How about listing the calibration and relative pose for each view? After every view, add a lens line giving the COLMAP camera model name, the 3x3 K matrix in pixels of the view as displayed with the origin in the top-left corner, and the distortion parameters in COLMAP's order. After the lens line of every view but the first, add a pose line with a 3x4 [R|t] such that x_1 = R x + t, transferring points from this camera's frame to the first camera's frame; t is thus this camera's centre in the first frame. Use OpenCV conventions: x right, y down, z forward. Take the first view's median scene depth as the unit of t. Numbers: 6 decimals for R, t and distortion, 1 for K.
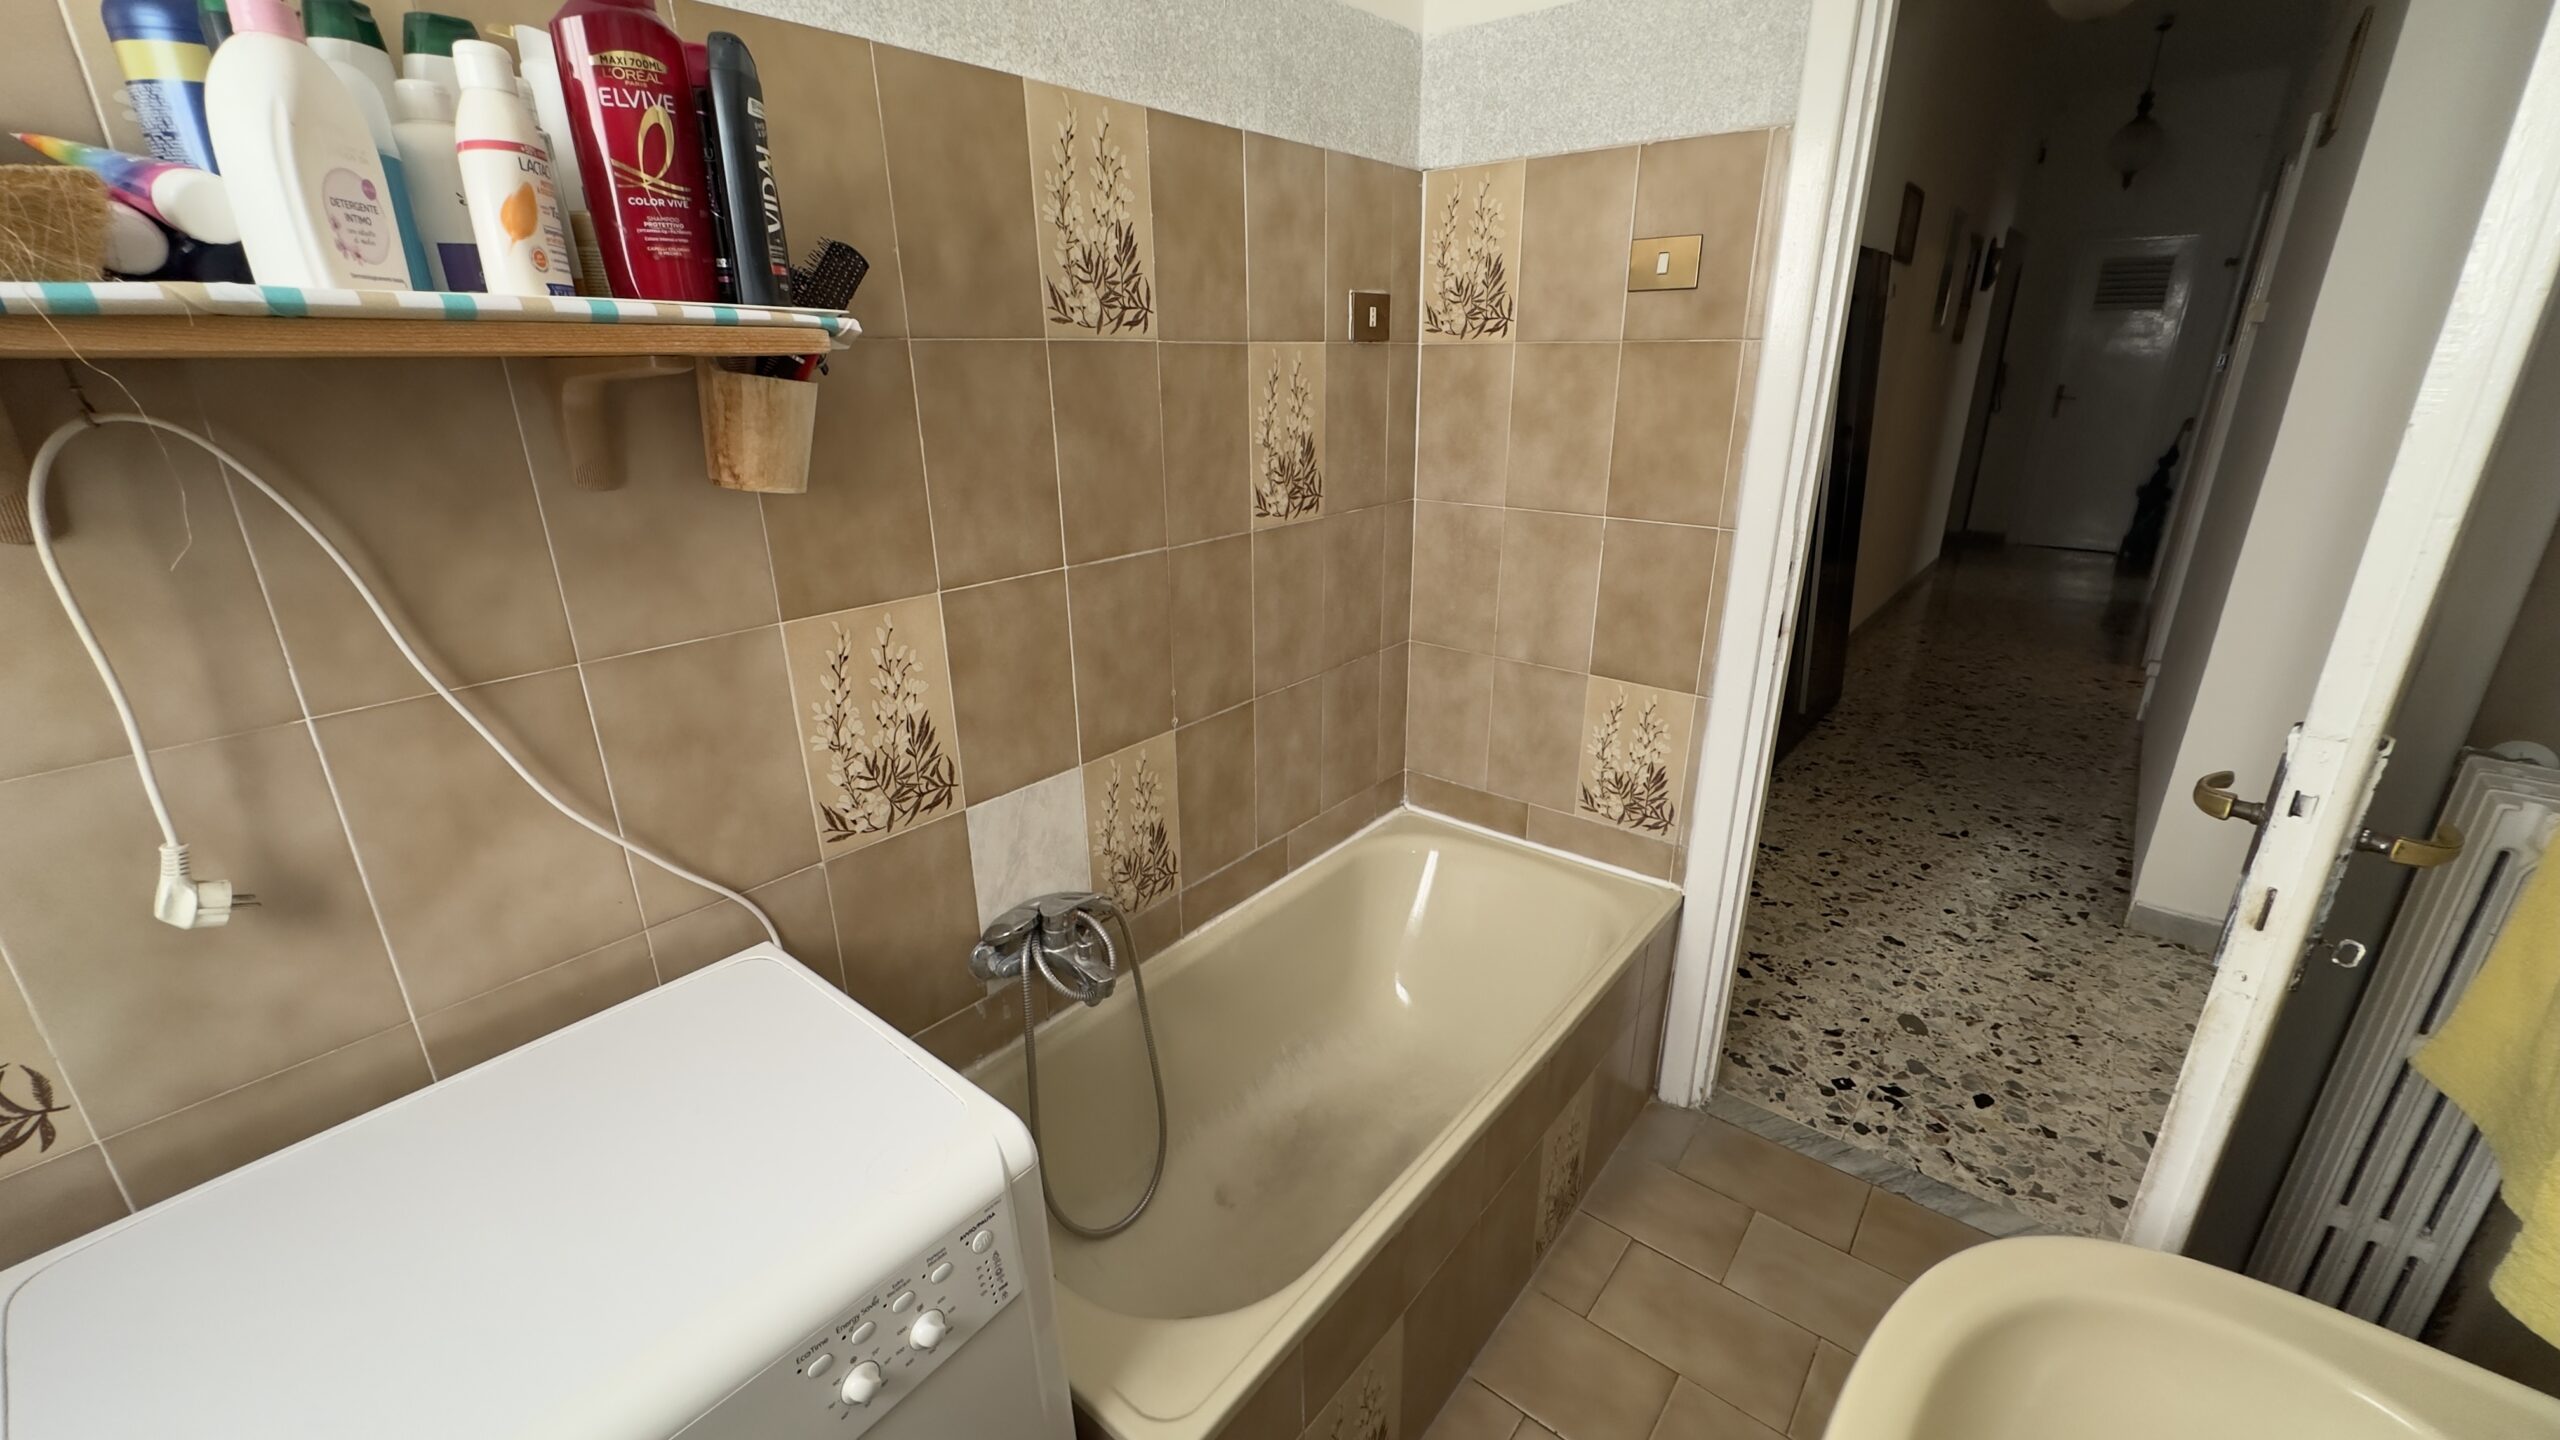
lens RADIAL K [[1016.7, 0, 1287.5], [0, 1016.7, 721.5], [0, 0, 1]] dist [-0.000972, -0.000062]
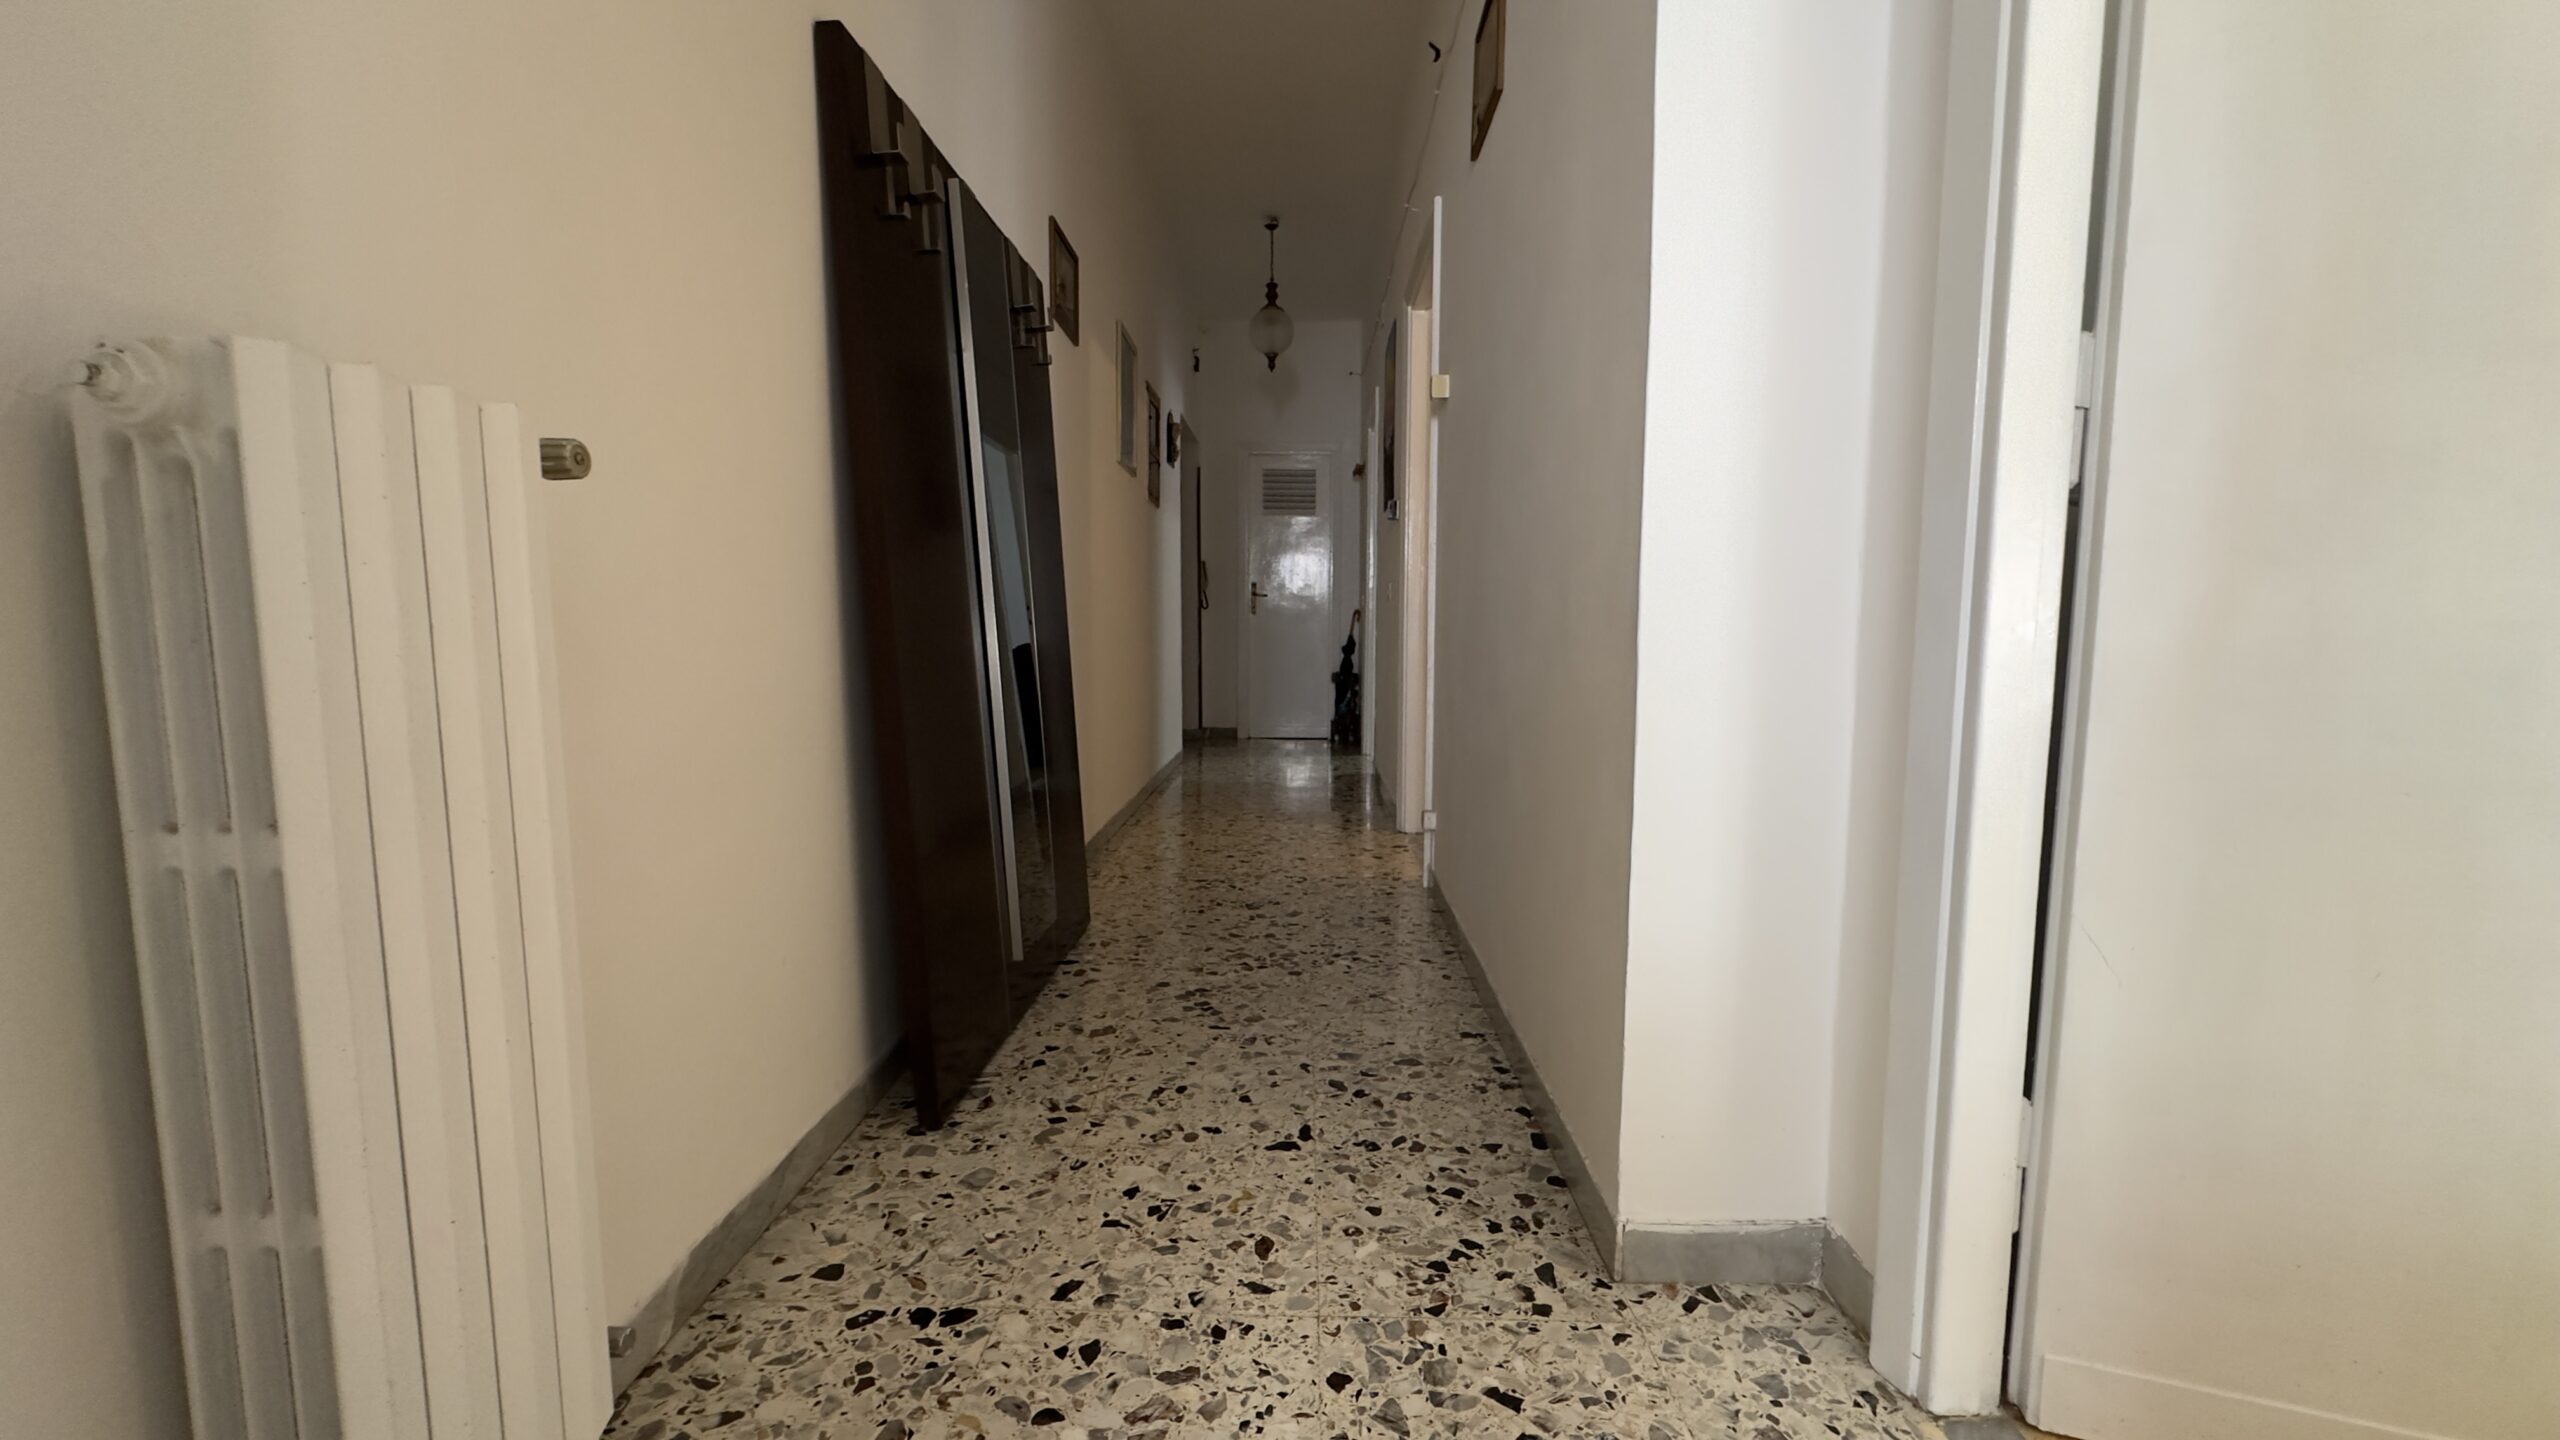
lens RADIAL K [[1016.7, 0, 1280.3], [0, 1016.7, 730.8], [0, 0, 1]] dist [-0.000972, -0.000062]
pose [[0.787937, -0.049808, 0.613739, 0.357401], [0.199016, 0.963827, -0.177284, -0.002242], [-0.582708, 0.261833, 0.769347, 0.571886]]
